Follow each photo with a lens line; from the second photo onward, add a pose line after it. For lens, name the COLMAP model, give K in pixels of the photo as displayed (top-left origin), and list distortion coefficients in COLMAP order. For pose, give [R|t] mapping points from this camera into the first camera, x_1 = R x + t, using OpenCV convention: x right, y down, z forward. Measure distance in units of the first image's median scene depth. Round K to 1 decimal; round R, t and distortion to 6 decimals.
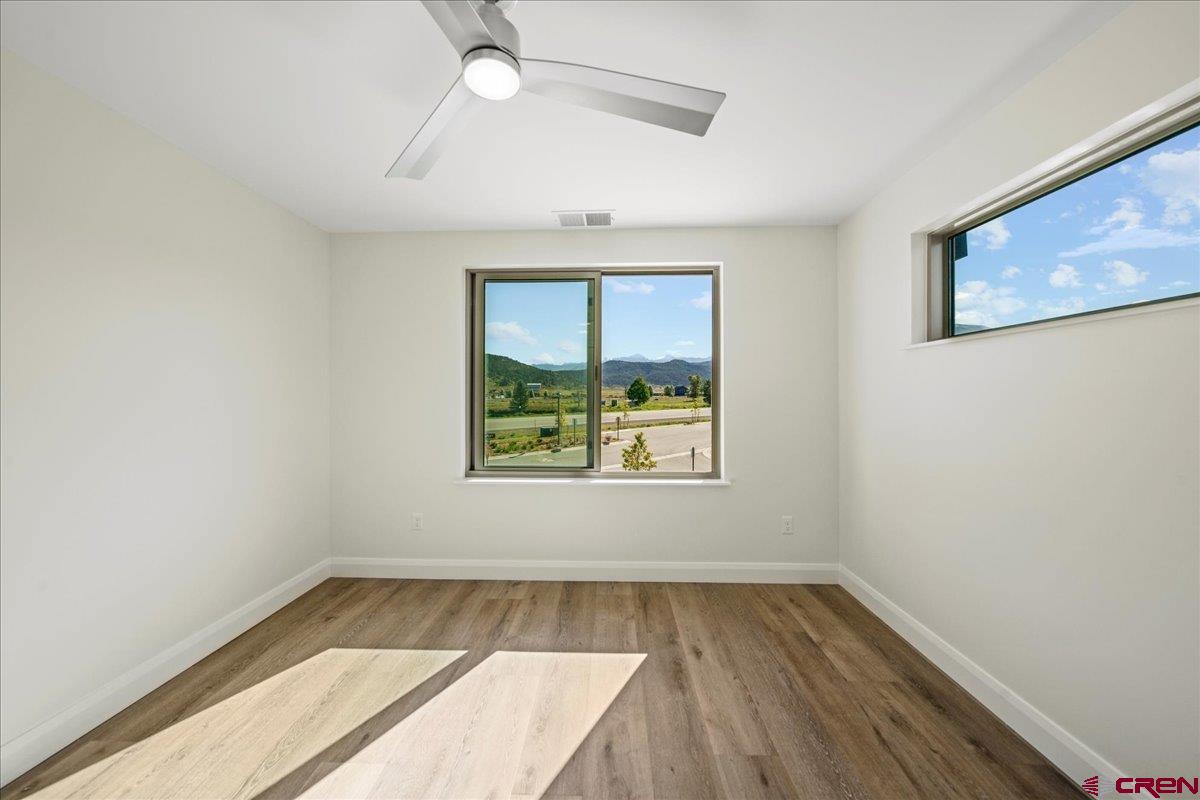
lens RADIAL K [[414.1, 0, 599.9], [0, 414.1, 393.9], [0, 0, 1]] dist [-0.002764, -0.000028]
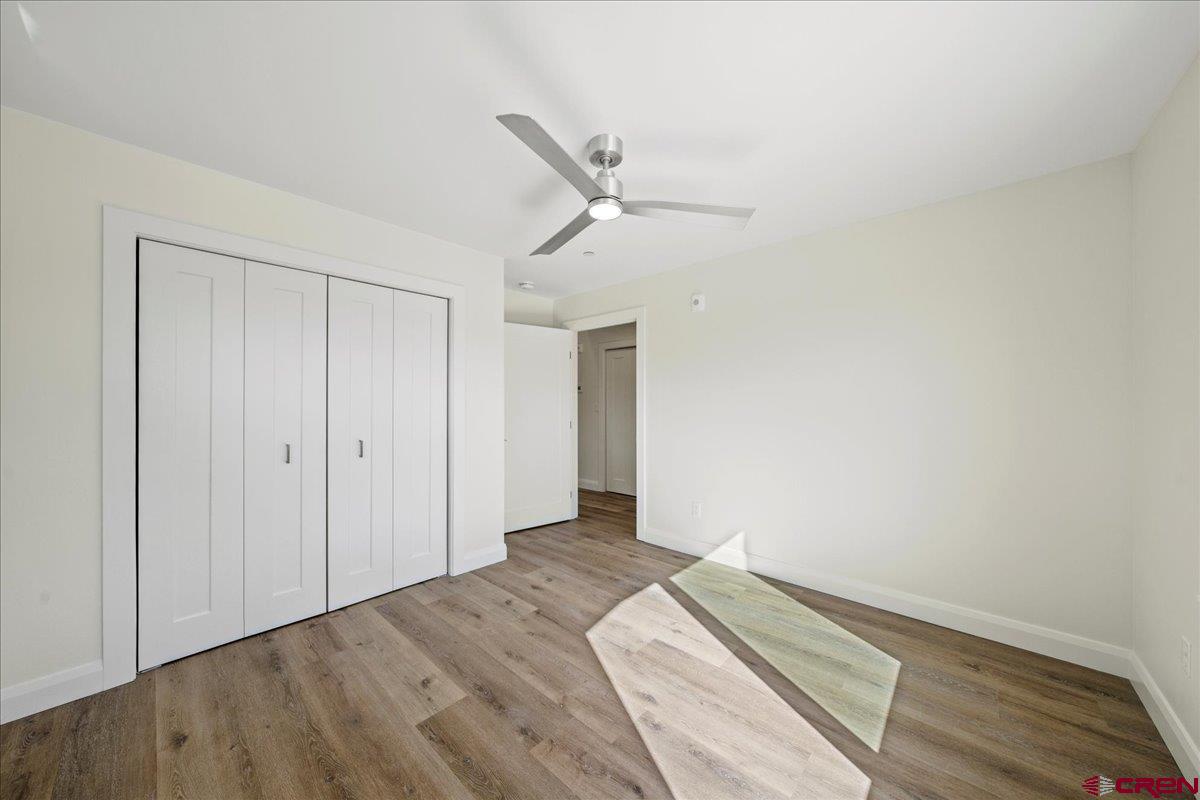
lens RADIAL K [[414.1, 0, 595.6], [0, 414.1, 401.1], [0, 0, 1]] dist [-0.002764, -0.000028]
pose [[-0.657823, -0.005206, -0.753154, 0.535698], [-0.001054, 0.999981, -0.005992, 0.009464], [0.753172, -0.003148, -0.657817, 1.072065]]
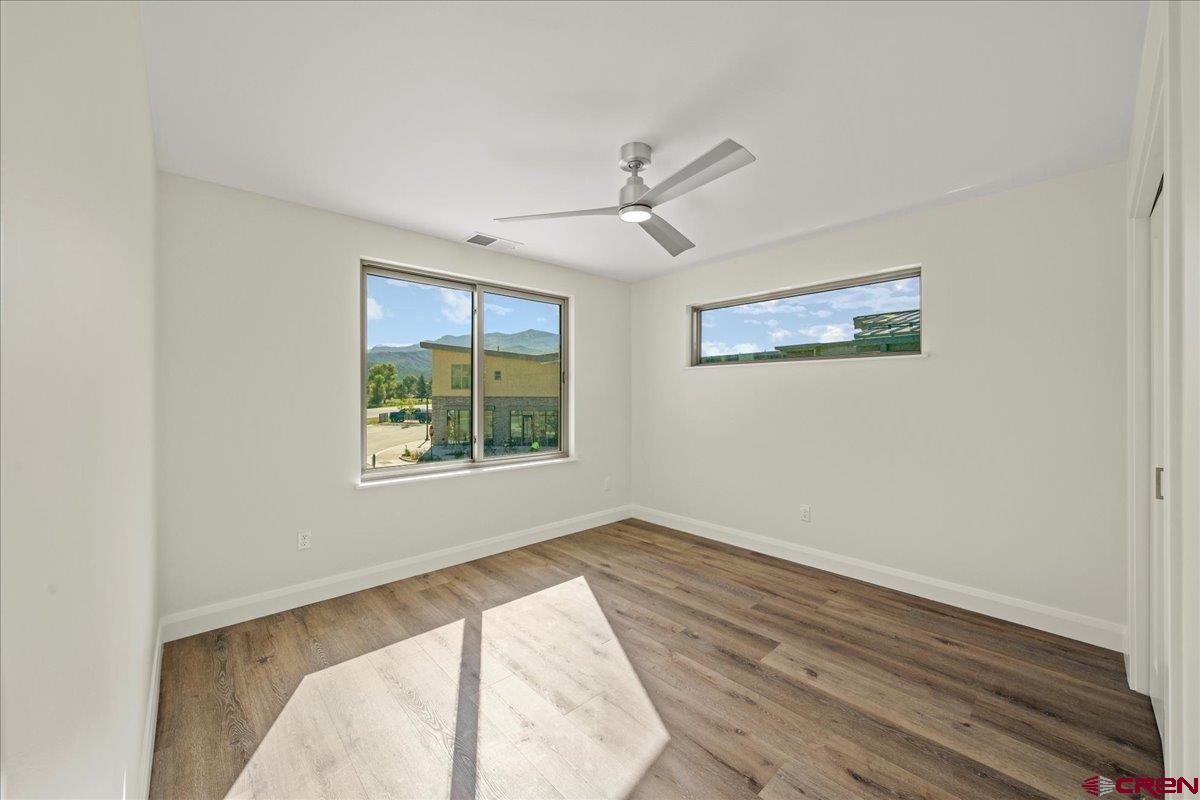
lens RADIAL K [[445.5, 0, 600.4], [0, 445.5, 398.8], [0, 0, 1]] dist [-0.000027, 0.000044]
pose [[0.715054, -0.005356, 0.699048, -0.876331], [-0.002164, 0.999949, 0.009875, 0.002988], [-0.699066, -0.008574, 0.715006, -0.134247]]
